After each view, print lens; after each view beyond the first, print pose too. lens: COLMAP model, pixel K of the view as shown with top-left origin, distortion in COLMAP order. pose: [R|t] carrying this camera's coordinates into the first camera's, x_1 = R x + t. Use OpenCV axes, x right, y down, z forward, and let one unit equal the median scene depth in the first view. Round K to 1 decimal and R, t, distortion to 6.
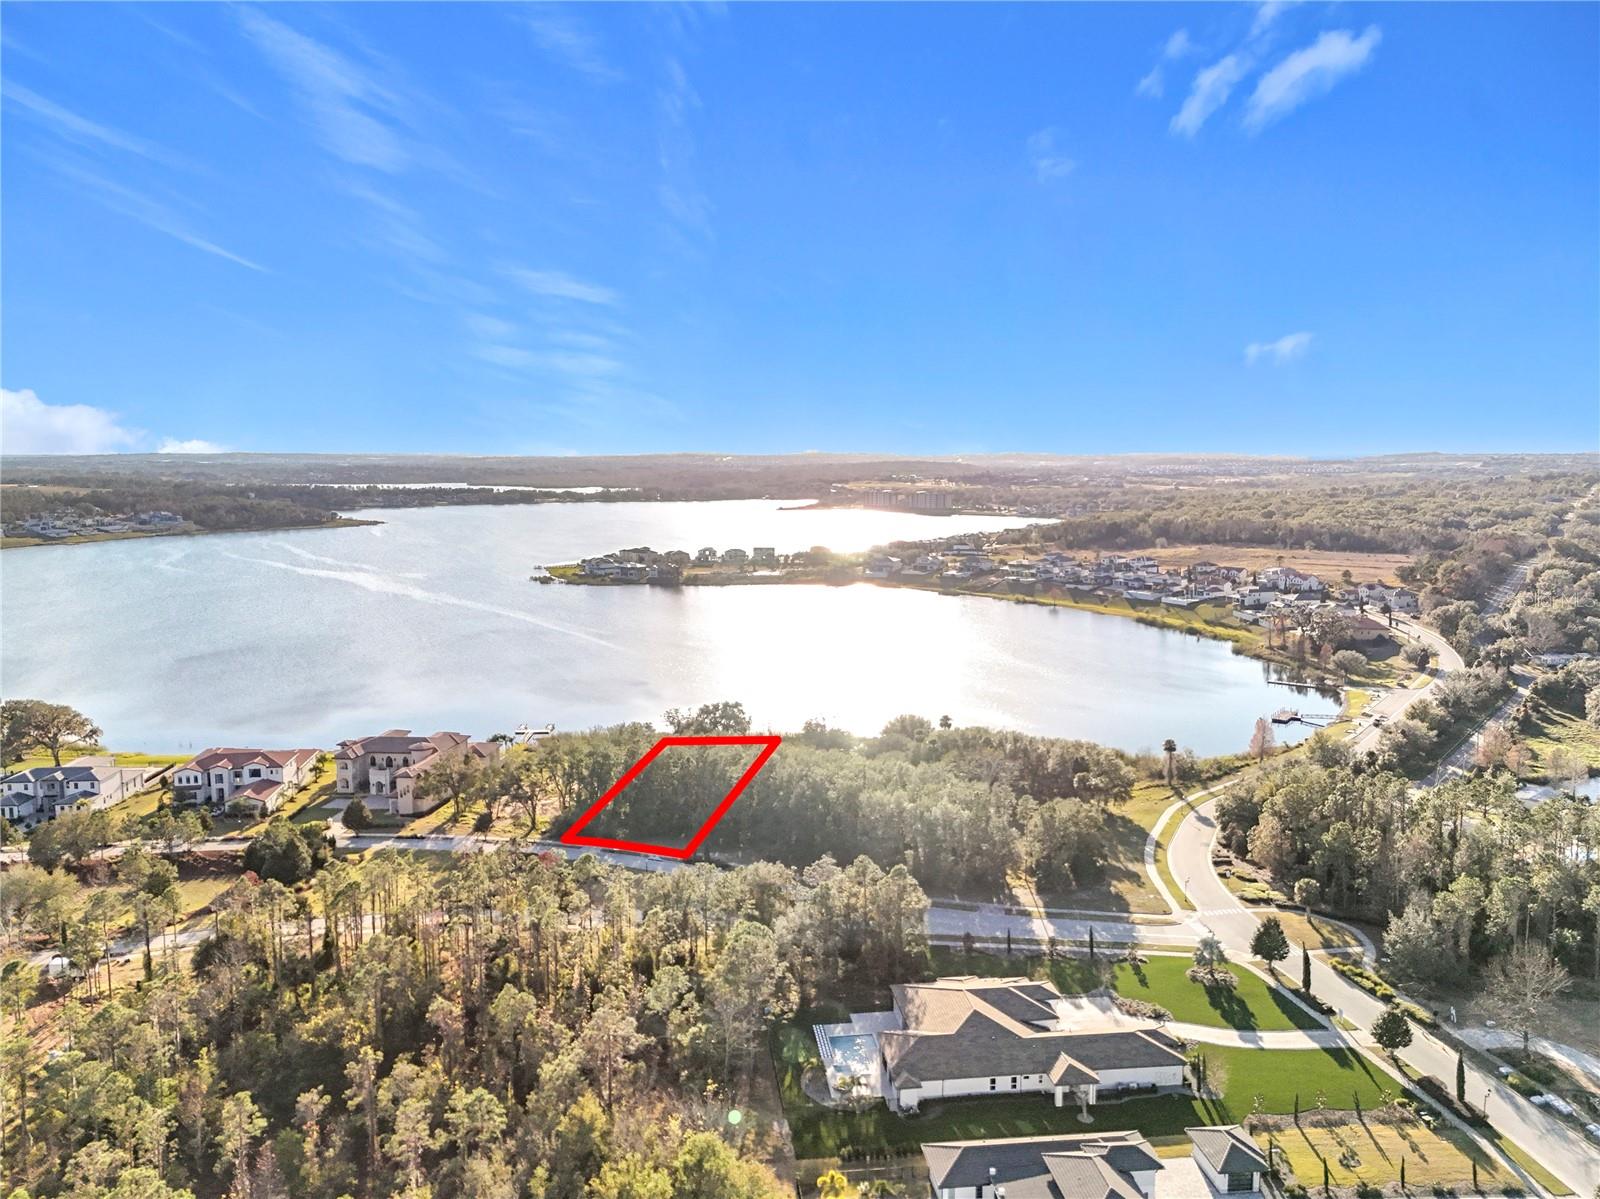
lens RADIAL K [[1257.7, 0, 800.0], [0, 1257.7, 599.5], [0, 0, 1]] dist [0.106303, -0.113554]
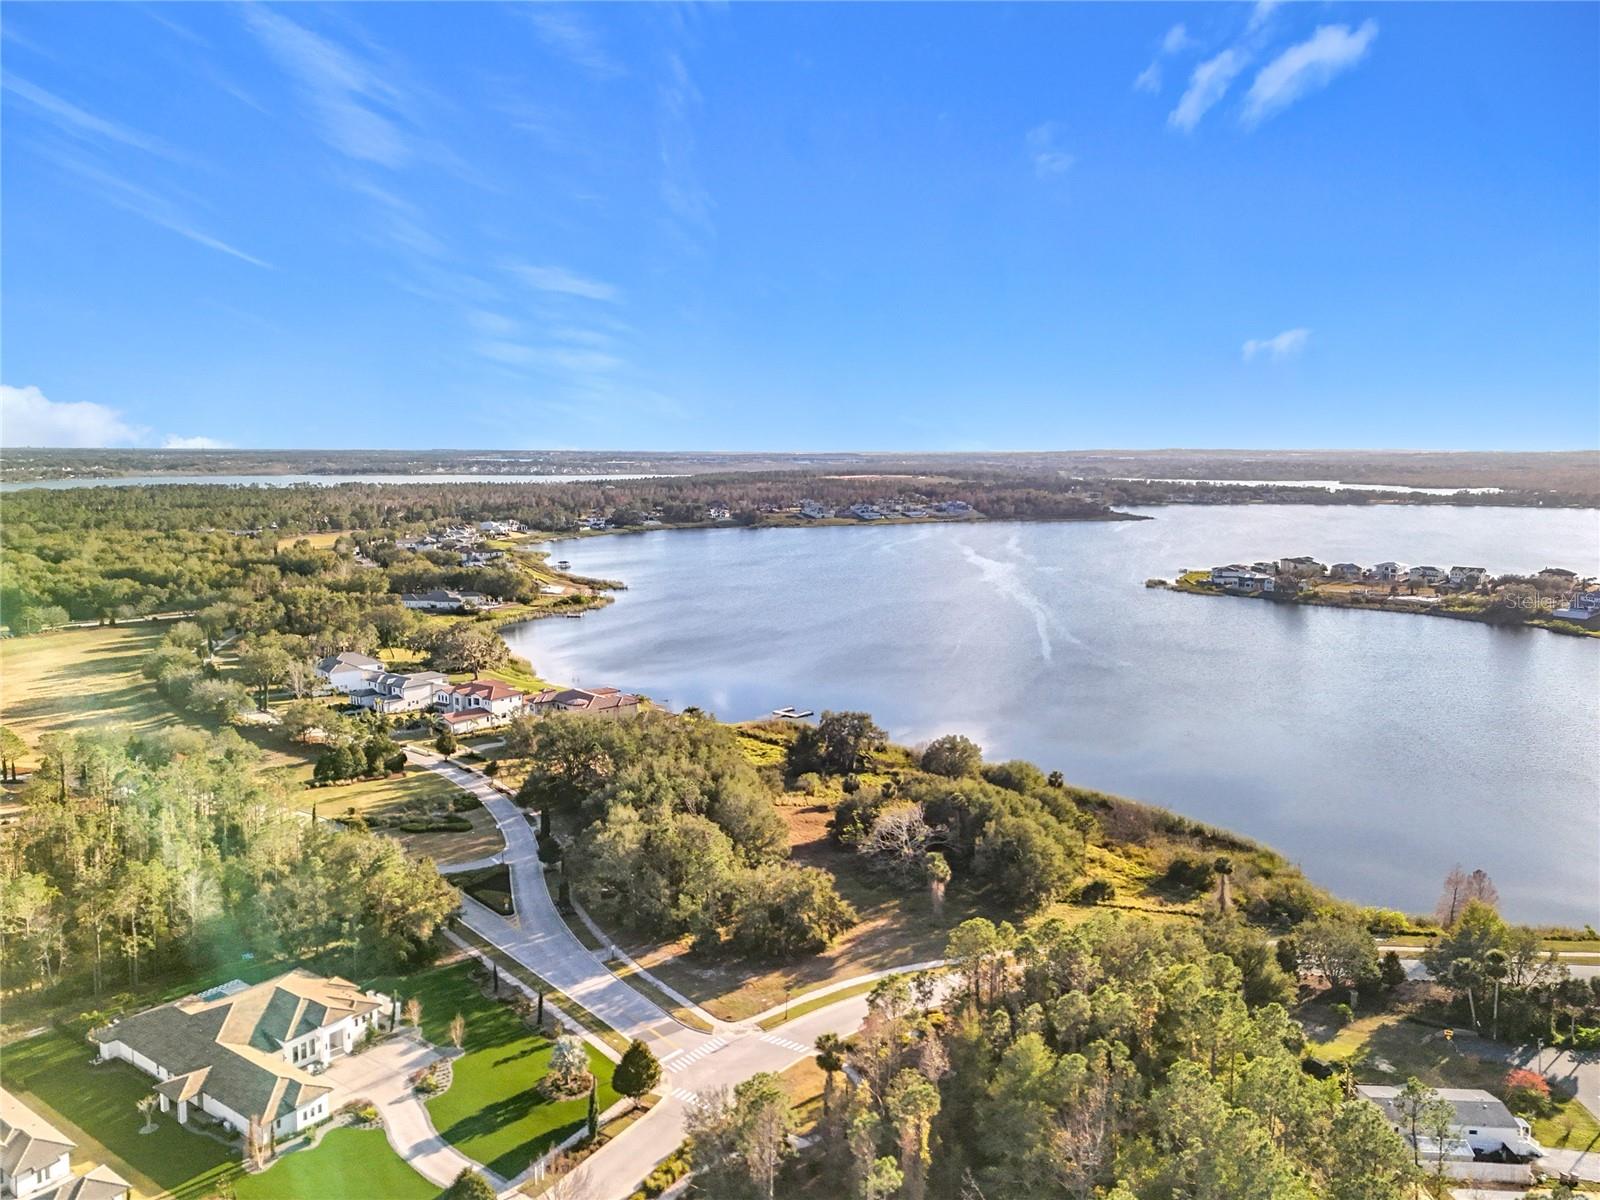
lens RADIAL K [[1257.7, 0, 800.0], [0, 1257.7, 600.0], [0, 0, 1]] dist [0.106303, -0.113554]
pose [[0.699511, 0.091197, -0.708779, 0.278649], [-0.088731, 0.995233, 0.040483, -0.017967], [0.709092, 0.034573, 0.704268, 0.146007]]
